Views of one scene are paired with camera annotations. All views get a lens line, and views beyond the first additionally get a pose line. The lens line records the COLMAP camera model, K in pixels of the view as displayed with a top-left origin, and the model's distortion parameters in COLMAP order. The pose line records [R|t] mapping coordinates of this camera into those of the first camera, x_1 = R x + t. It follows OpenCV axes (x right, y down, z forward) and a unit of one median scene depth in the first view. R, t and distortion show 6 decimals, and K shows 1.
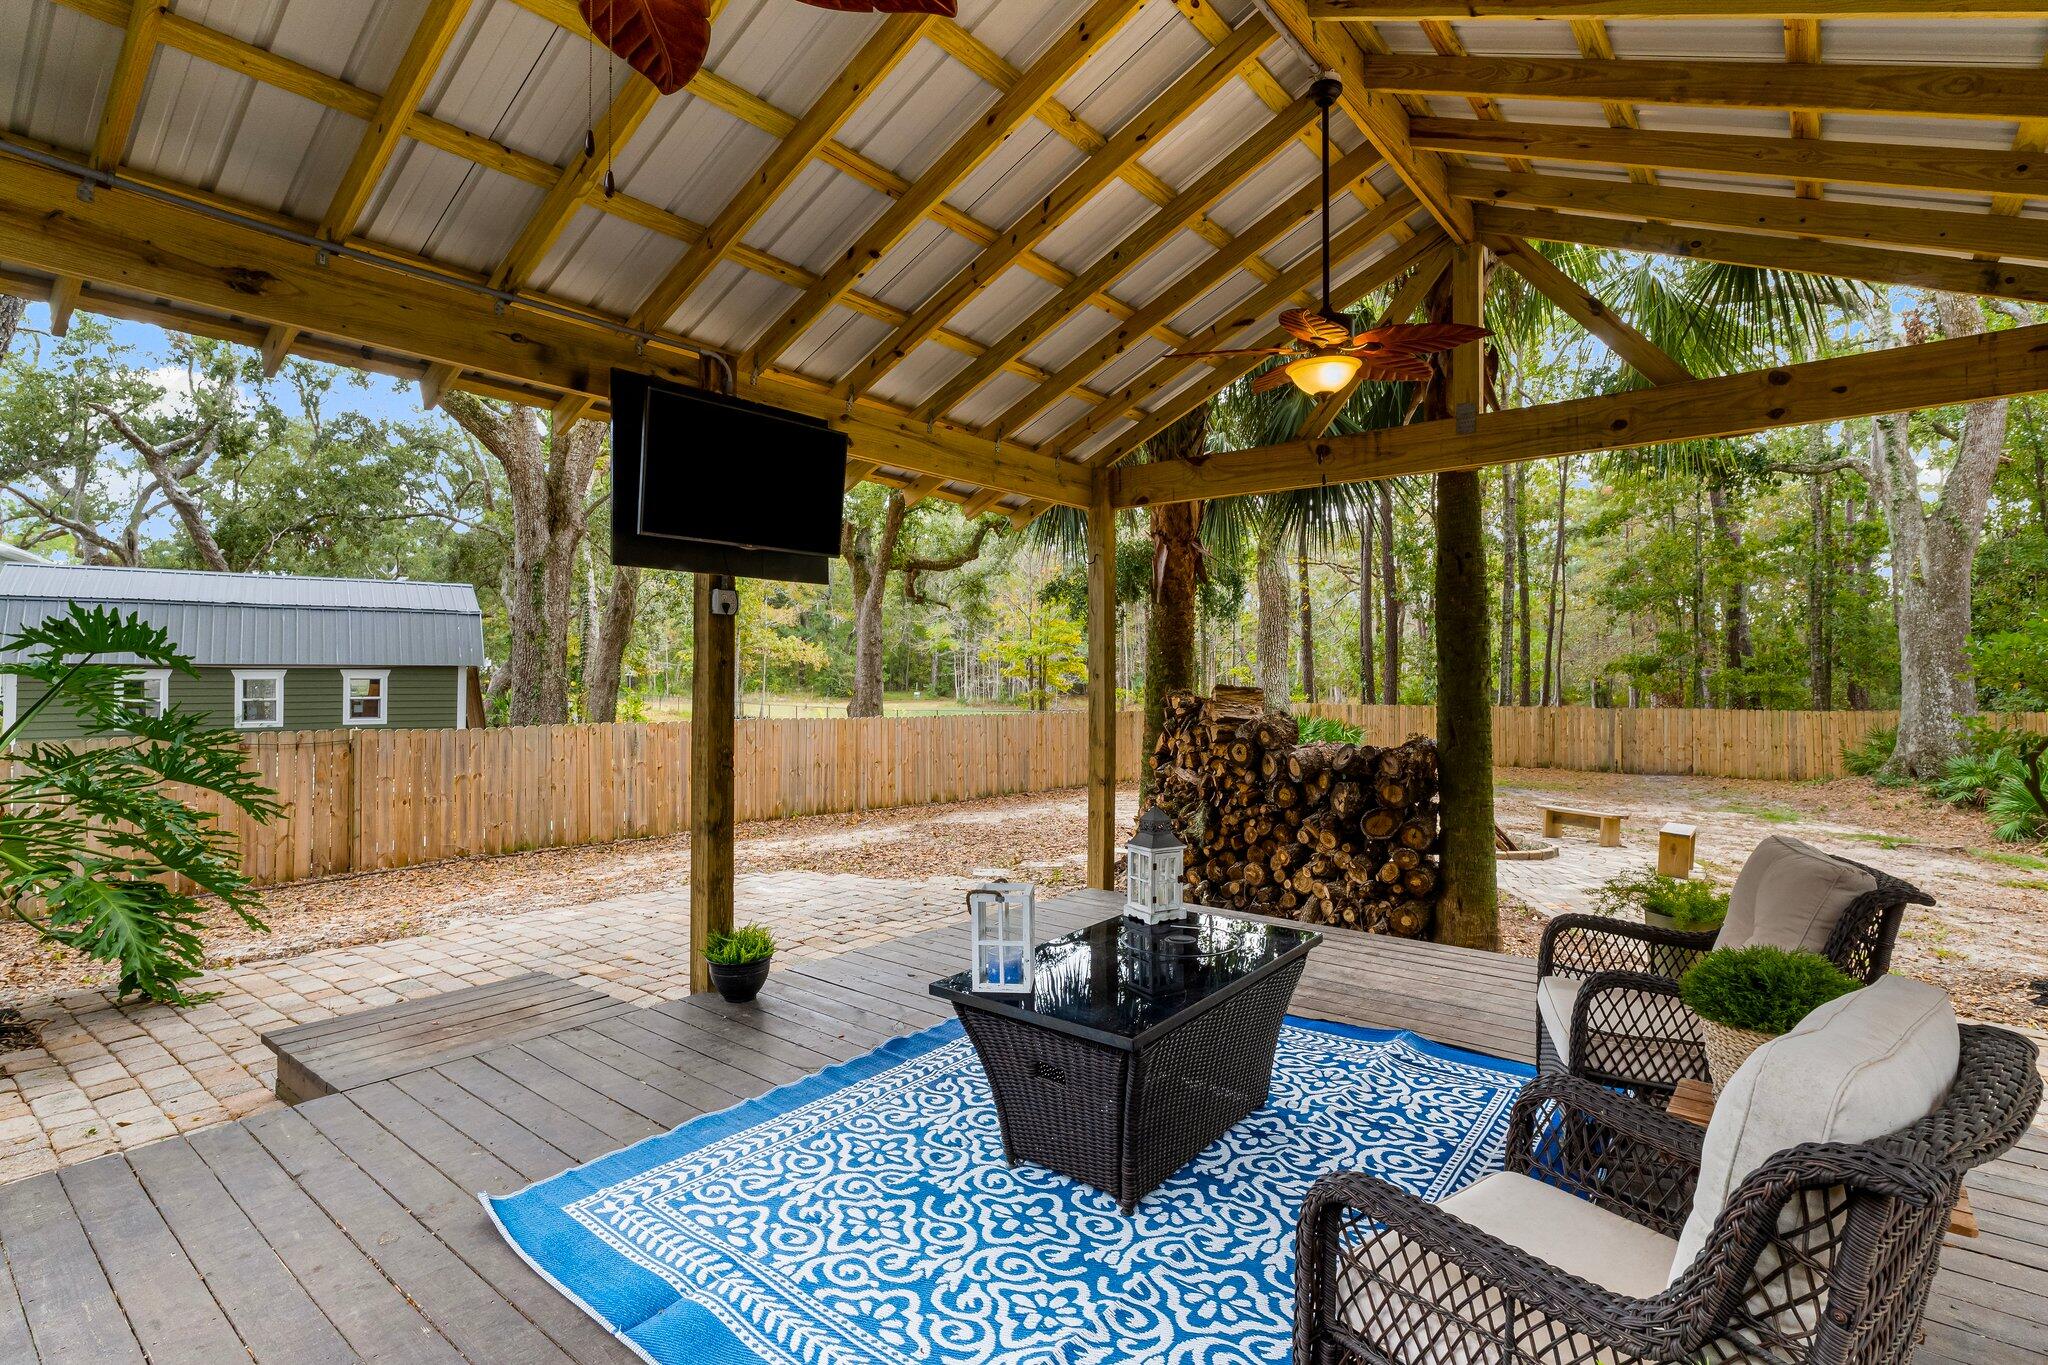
lens RADIAL K [[980.1, 0, 1022.7], [0, 980.1, 654.7], [0, 0, 1]] dist [-0.005791, -0.000737]
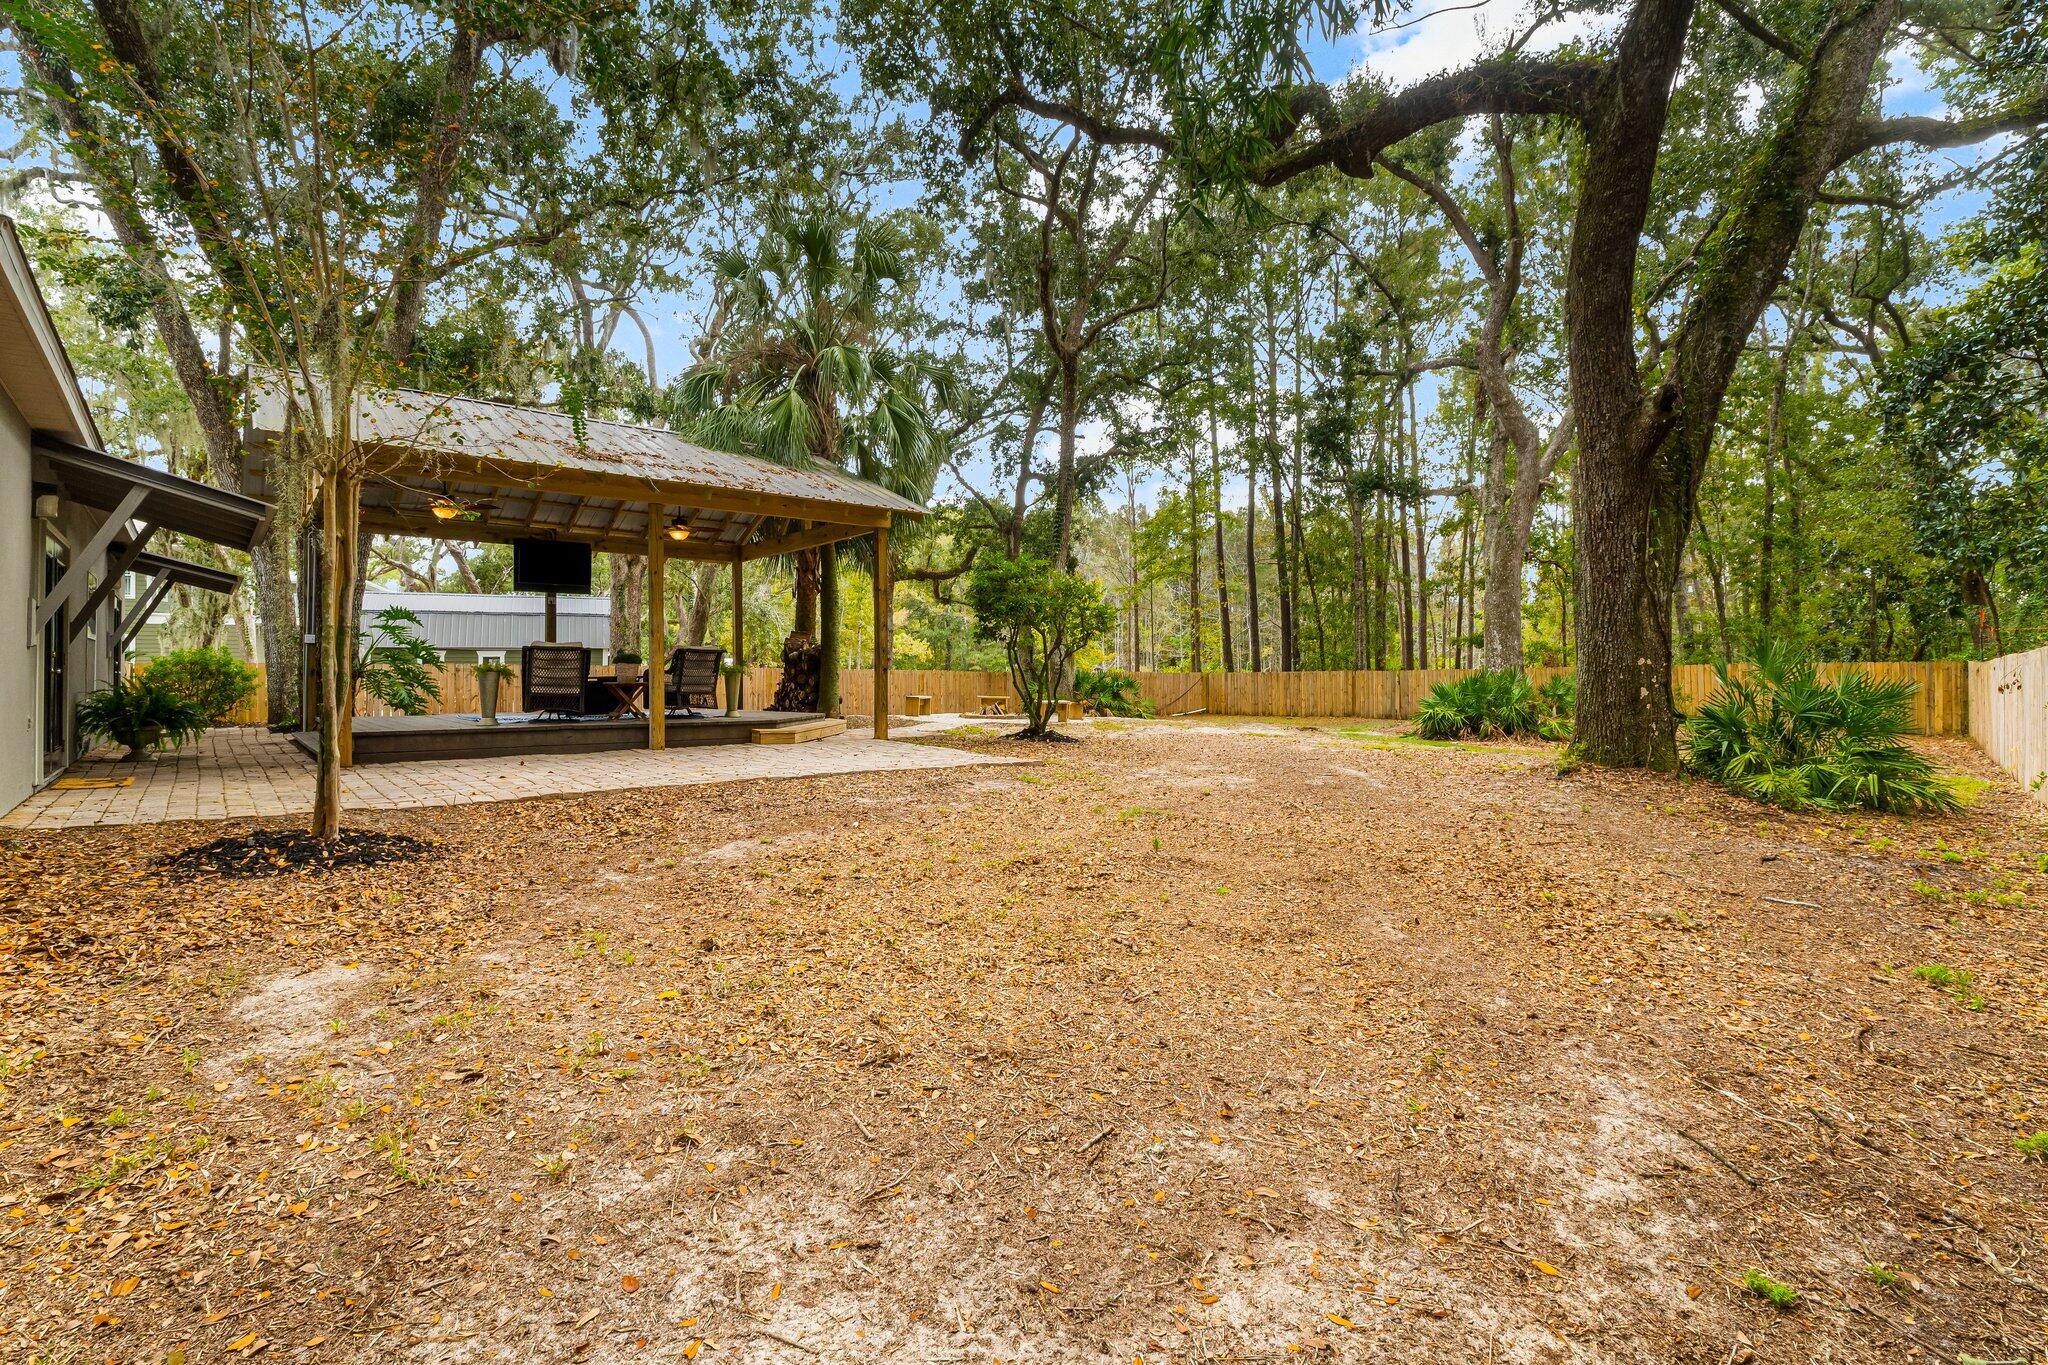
lens RADIAL K [[980.1, 0, 1022.7], [0, 980.1, 654.7], [0, 0, 1]] dist [-0.005791, -0.000737]
pose [[0.978539, -0.012320, -0.205695, 0.561612], [0.011491, 0.999920, -0.005223, 0.048027], [0.205743, 0.002748, 0.978602, -0.561873]]
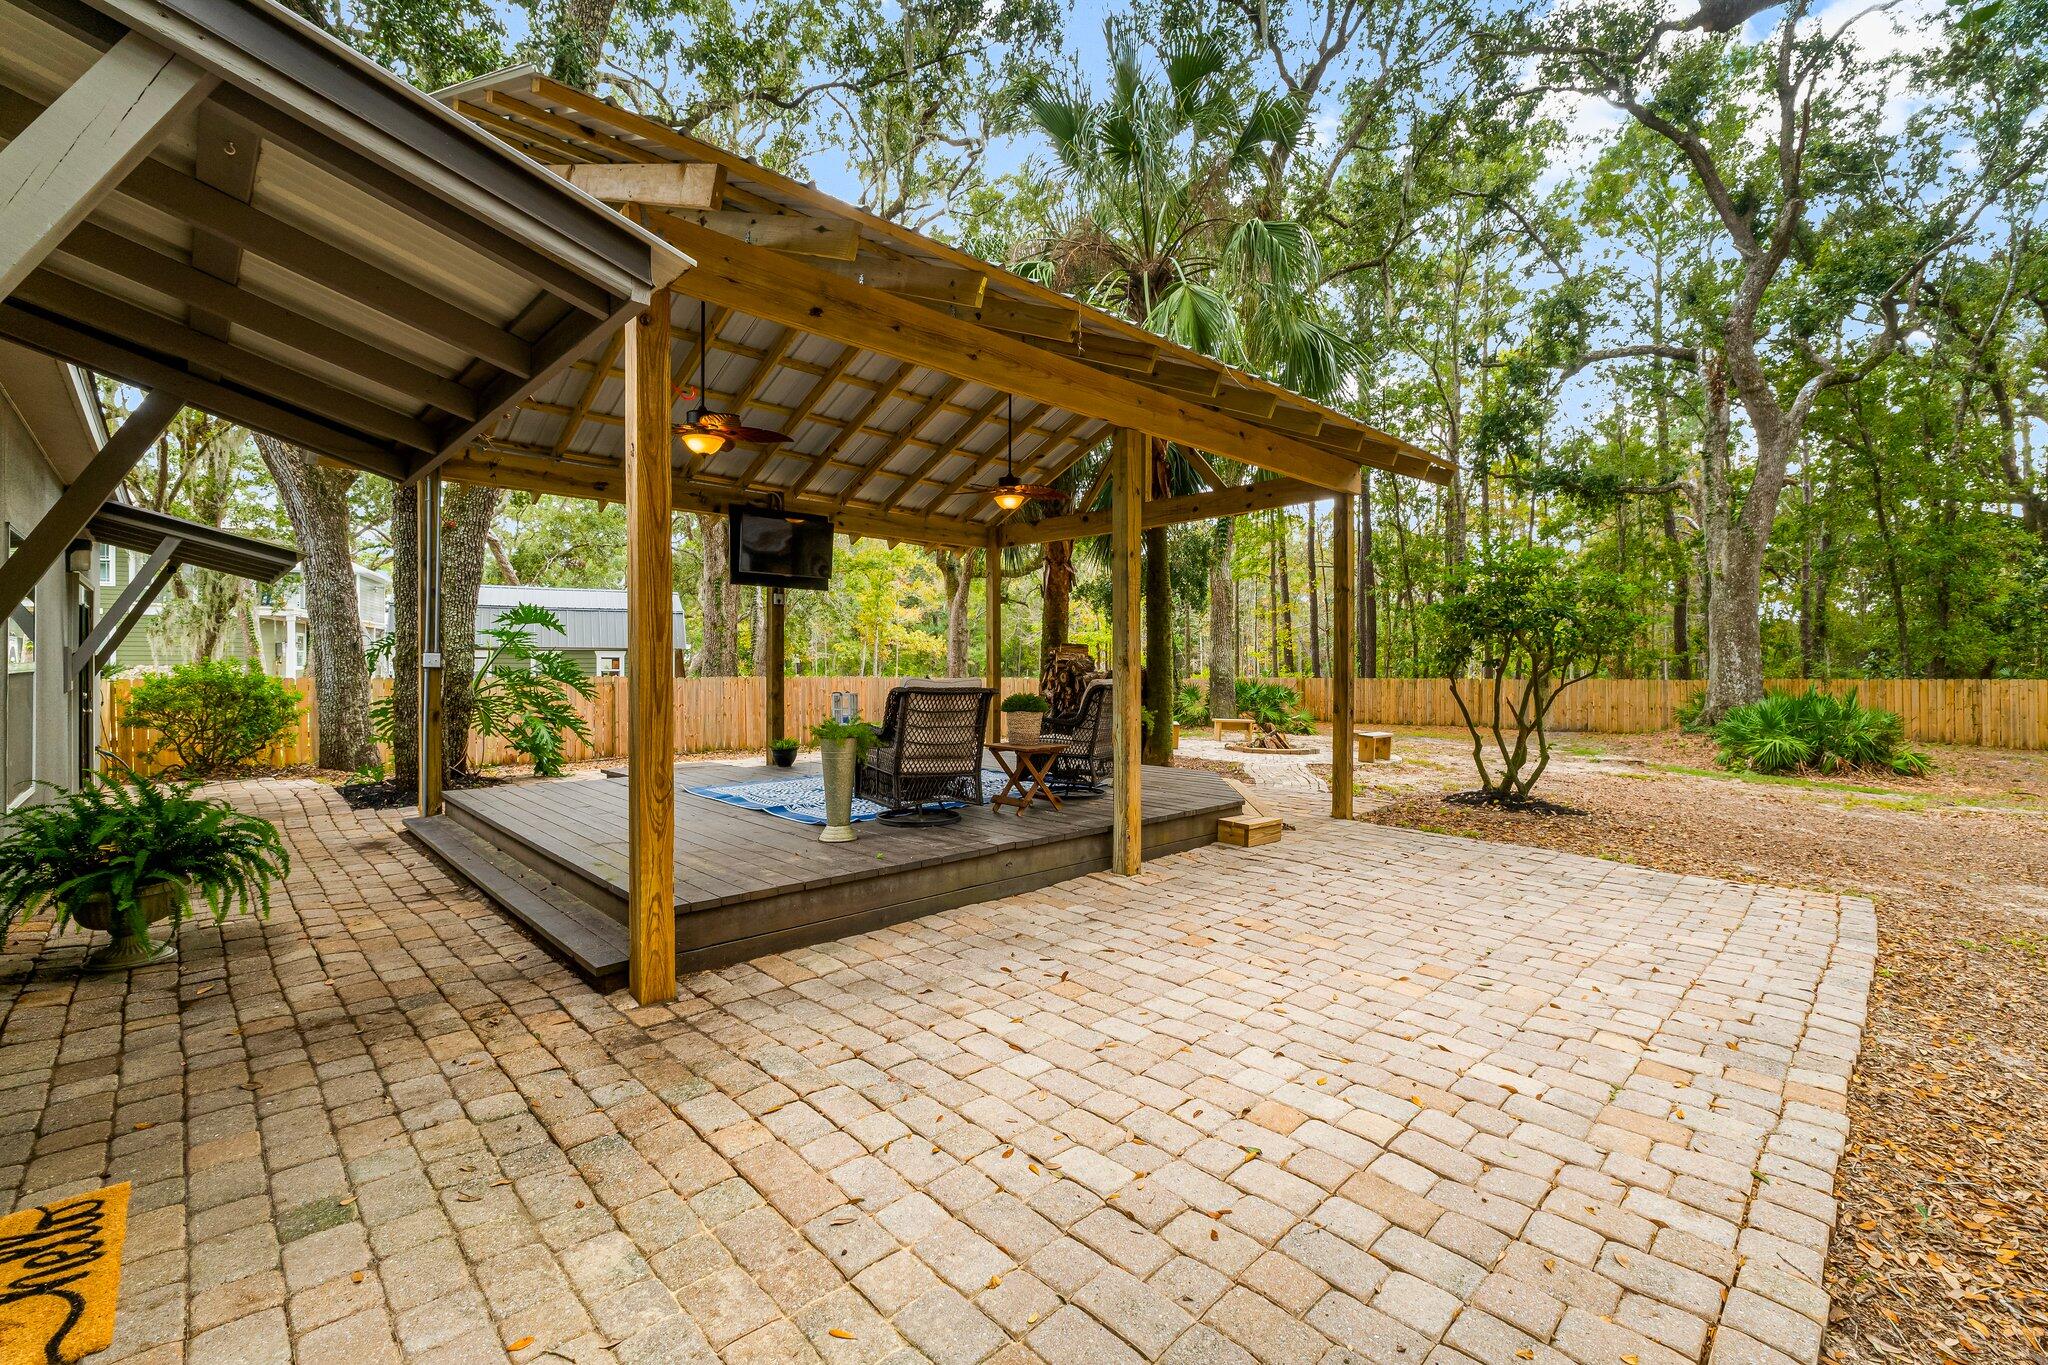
lens RADIAL K [[867.6, 0, 1027.8], [0, 867.6, 664.8], [0, 0, 1]] dist [-0.005937, -0.000126]
pose [[0.991565, -0.001559, -0.129602, 0.152977], [0.003886, 0.999836, 0.017703, 0.018947], [0.129554, -0.018057, 0.991408, -0.269583]]
